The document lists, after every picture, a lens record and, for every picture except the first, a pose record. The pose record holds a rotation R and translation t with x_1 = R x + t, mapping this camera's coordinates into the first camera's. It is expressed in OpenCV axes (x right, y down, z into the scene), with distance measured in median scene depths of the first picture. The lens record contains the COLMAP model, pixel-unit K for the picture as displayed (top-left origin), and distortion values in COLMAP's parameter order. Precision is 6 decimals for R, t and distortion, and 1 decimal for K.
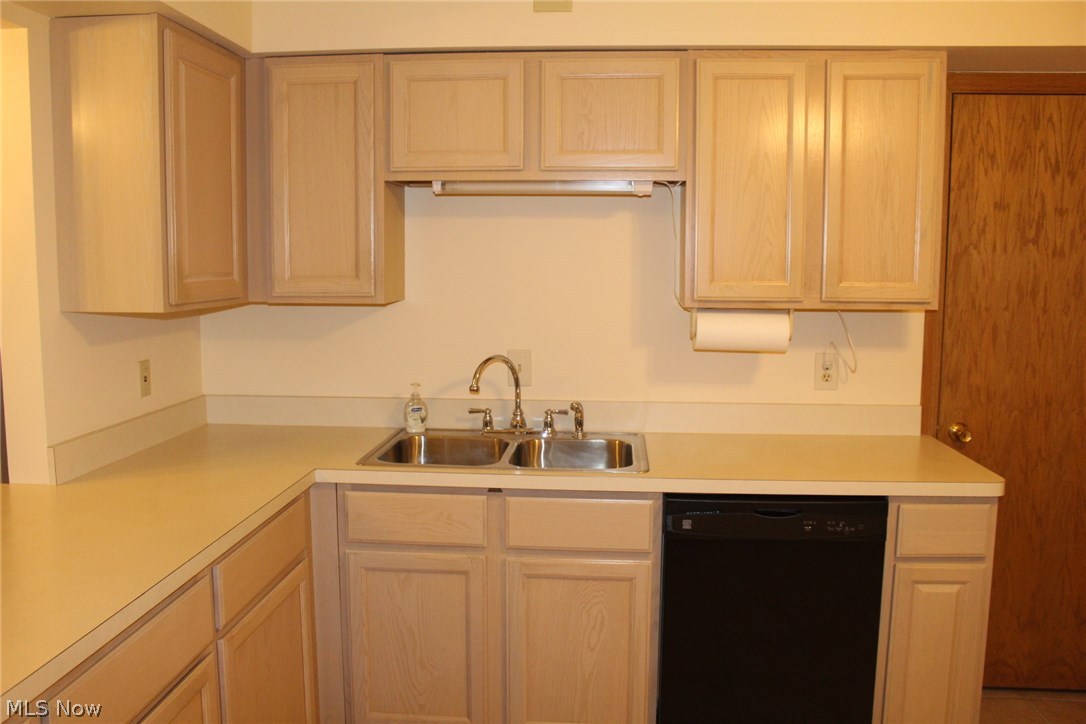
lens RADIAL K [[892.2, 0, 542.1], [0, 892.2, 364.2], [0, 0, 1]] dist [-0.112722, 0.016126]
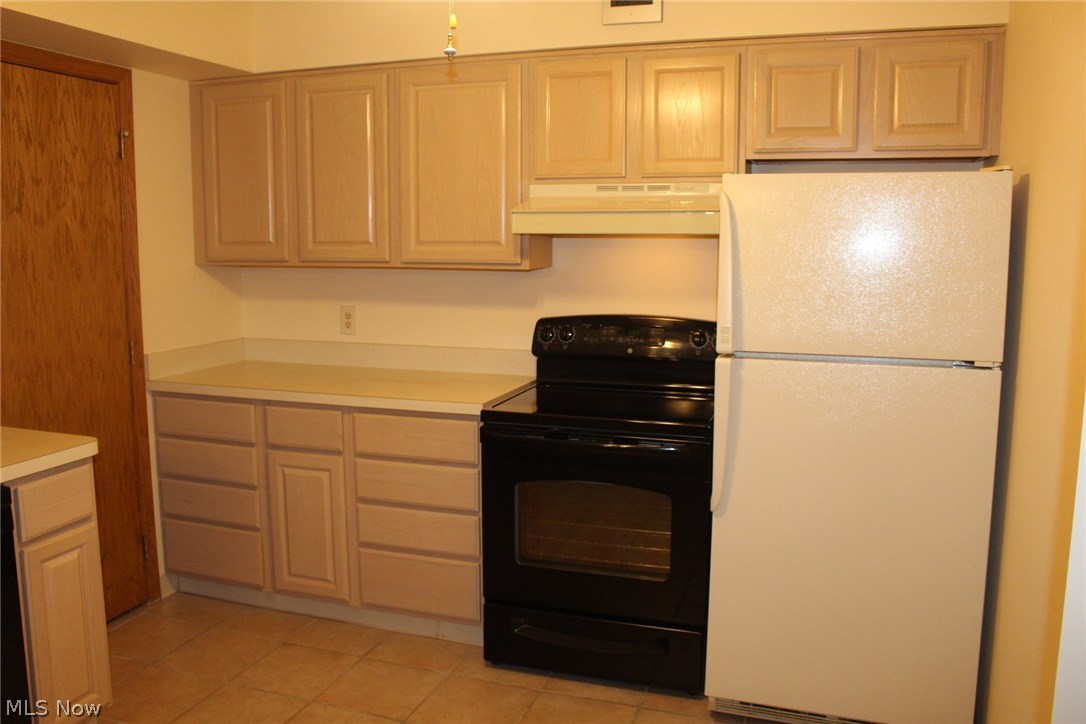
lens RADIAL K [[892.2, 0, 542.4], [0, 892.2, 359.1], [0, 0, 1]] dist [-0.112722, 0.016126]
pose [[0.231563, -0.128855, 0.964248, -0.273958], [0.098601, 0.989193, 0.108510, -0.017703], [-0.967810, 0.069949, 0.241766, 0.174080]]
